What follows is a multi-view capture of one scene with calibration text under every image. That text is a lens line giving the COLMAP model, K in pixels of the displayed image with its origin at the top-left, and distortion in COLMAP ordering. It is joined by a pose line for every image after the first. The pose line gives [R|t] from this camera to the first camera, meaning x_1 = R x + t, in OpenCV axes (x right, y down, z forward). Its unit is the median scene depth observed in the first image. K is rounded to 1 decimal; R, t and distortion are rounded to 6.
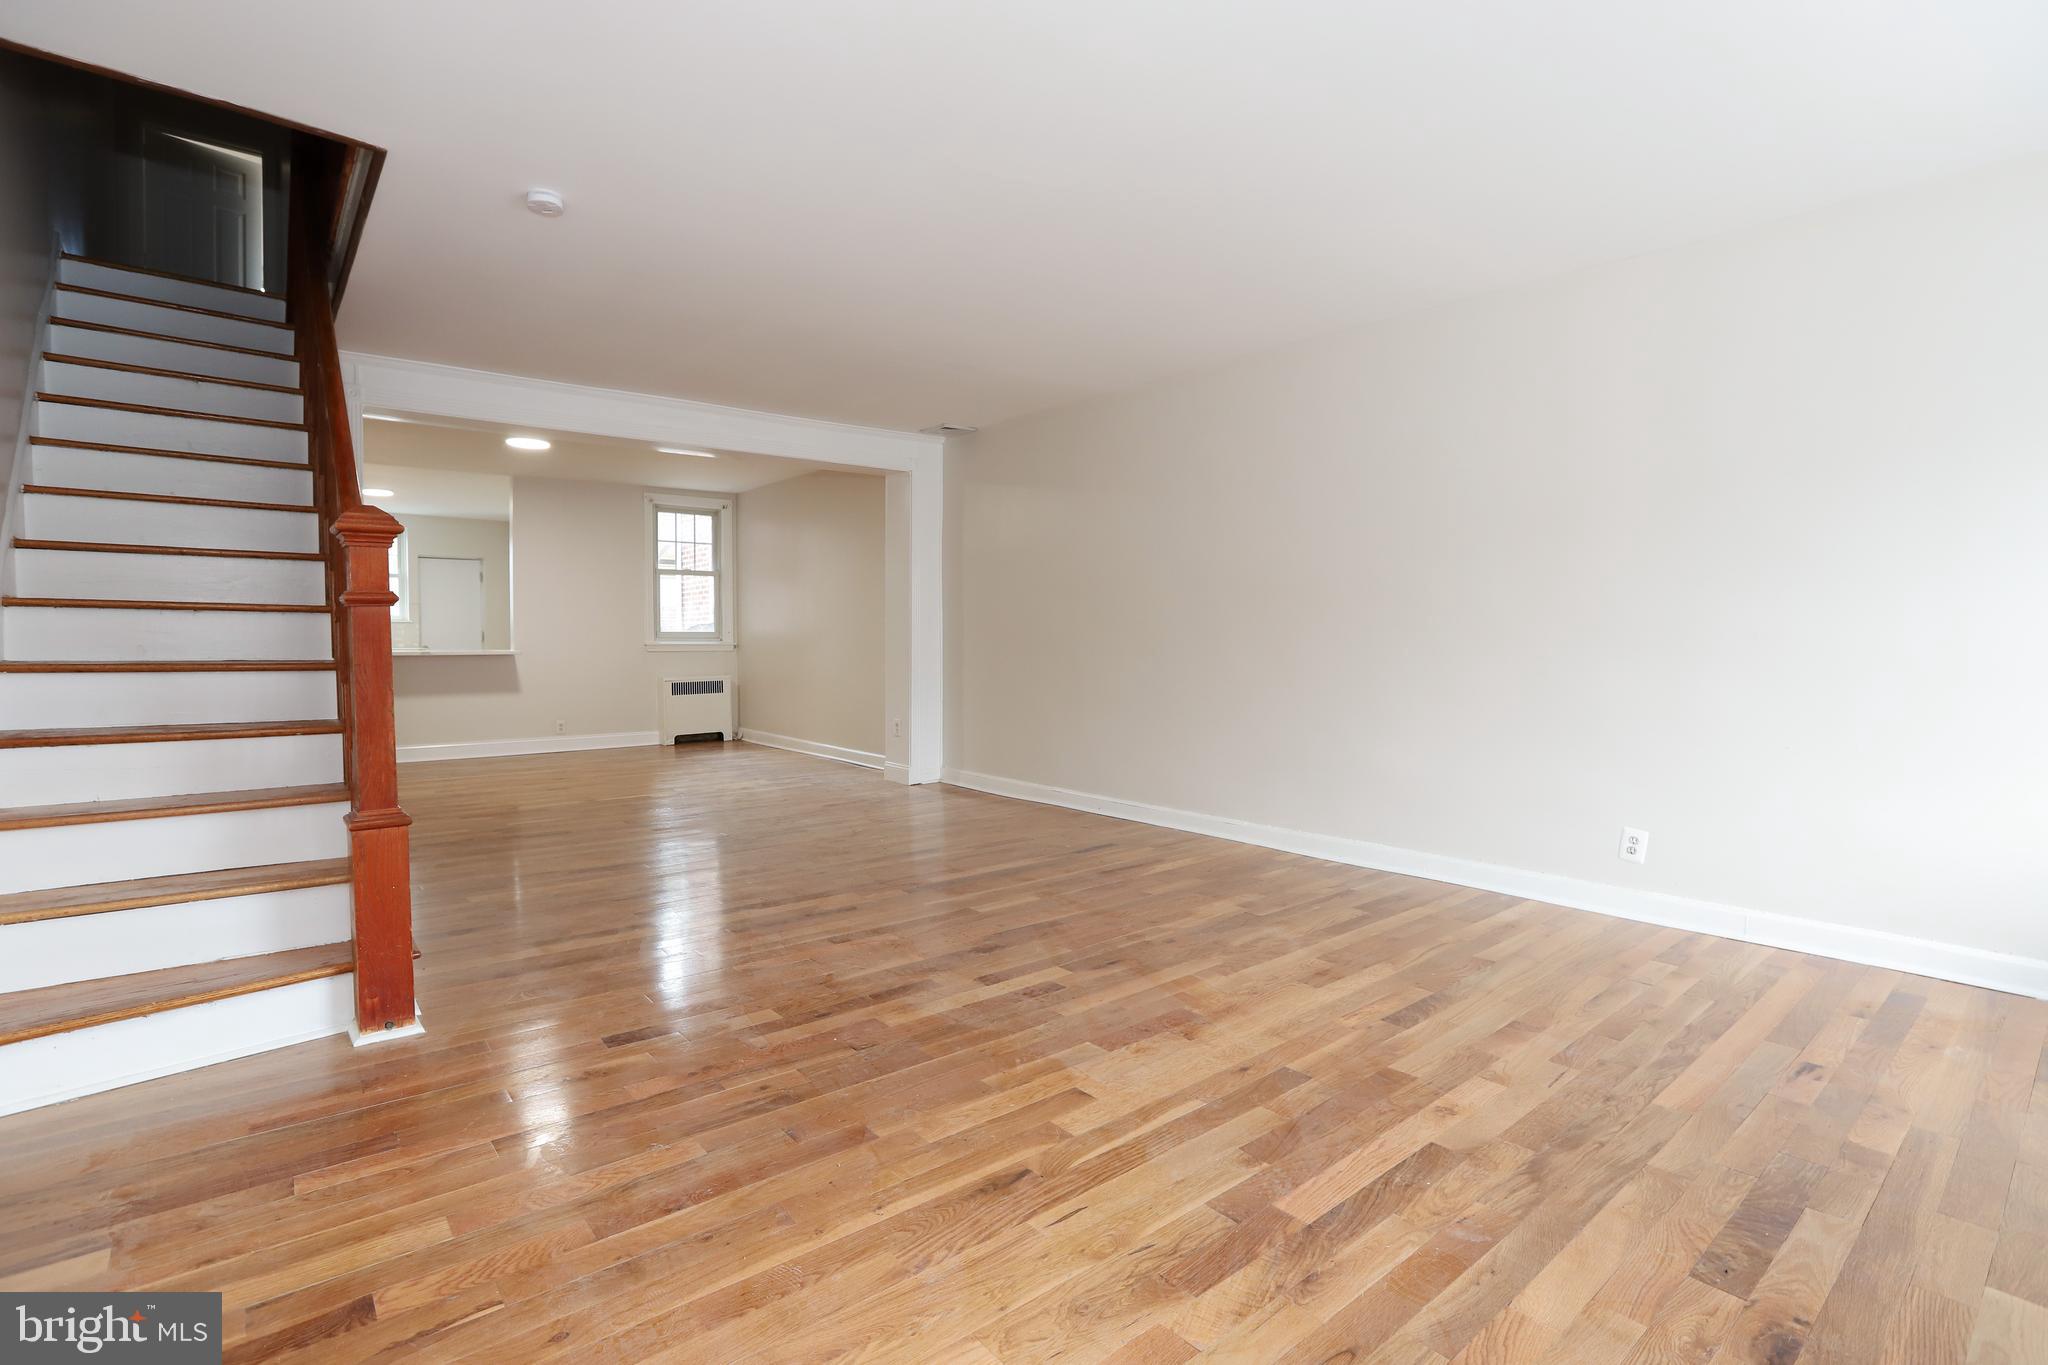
lens RADIAL K [[940.9, 0, 1035.8], [0, 940.9, 695.8], [0, 0, 1]] dist [-0.038600, 0.006081]
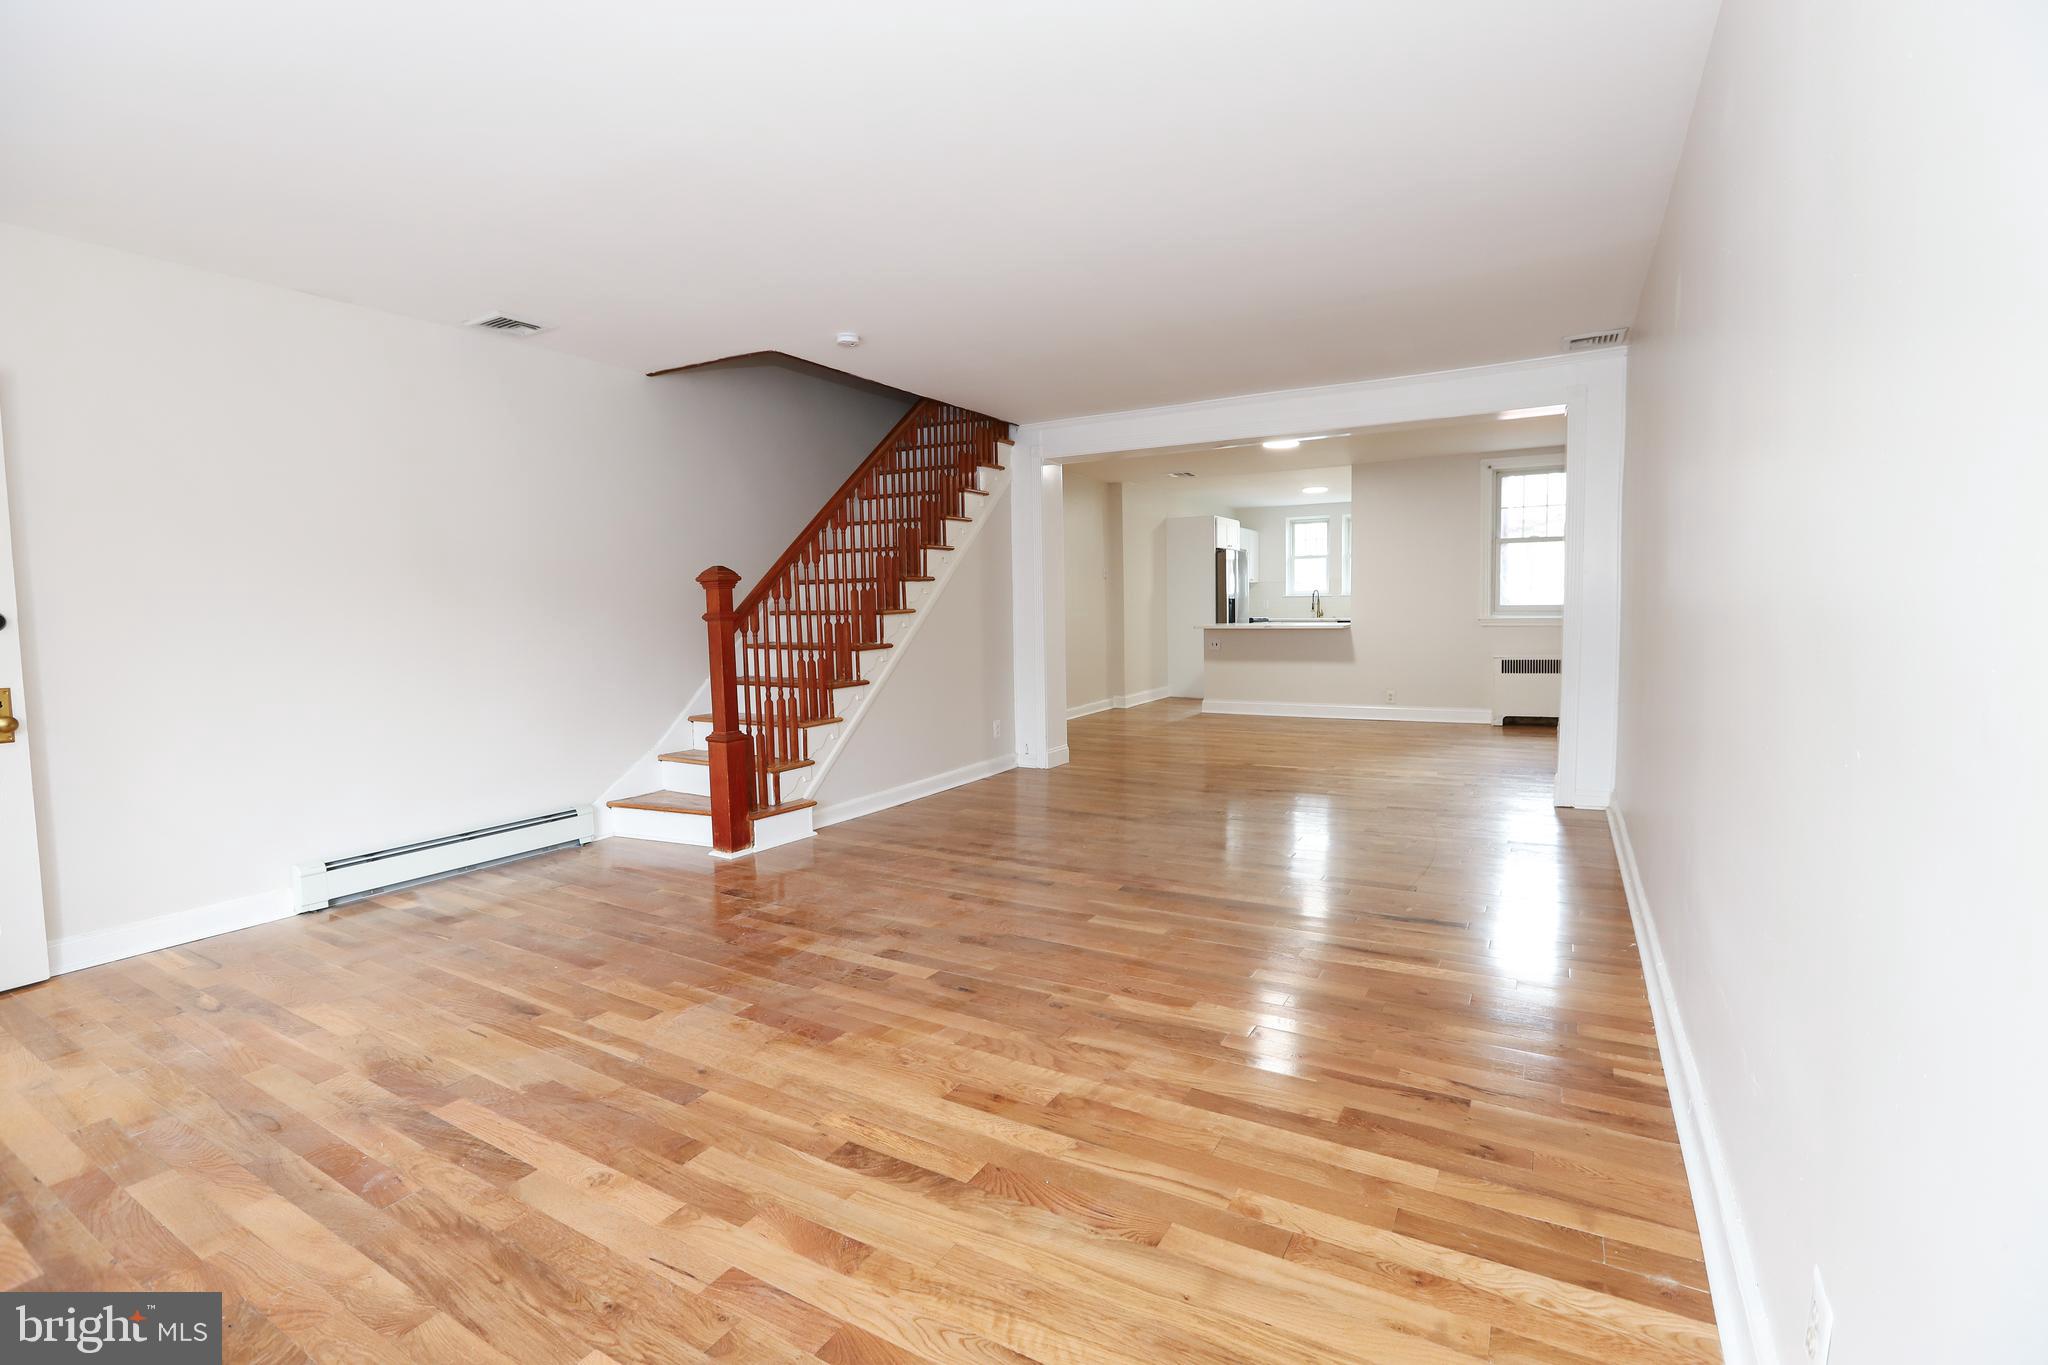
lens RADIAL K [[940.9, 0, 1034.5], [0, 940.9, 670.3], [0, 0, 1]] dist [-0.038600, 0.006081]
pose [[0.342715, 0.053037, -0.937941, 1.150611], [-0.037310, 0.998386, 0.042822, -0.093871], [0.938698, 0.020318, 0.344141, 0.868878]]
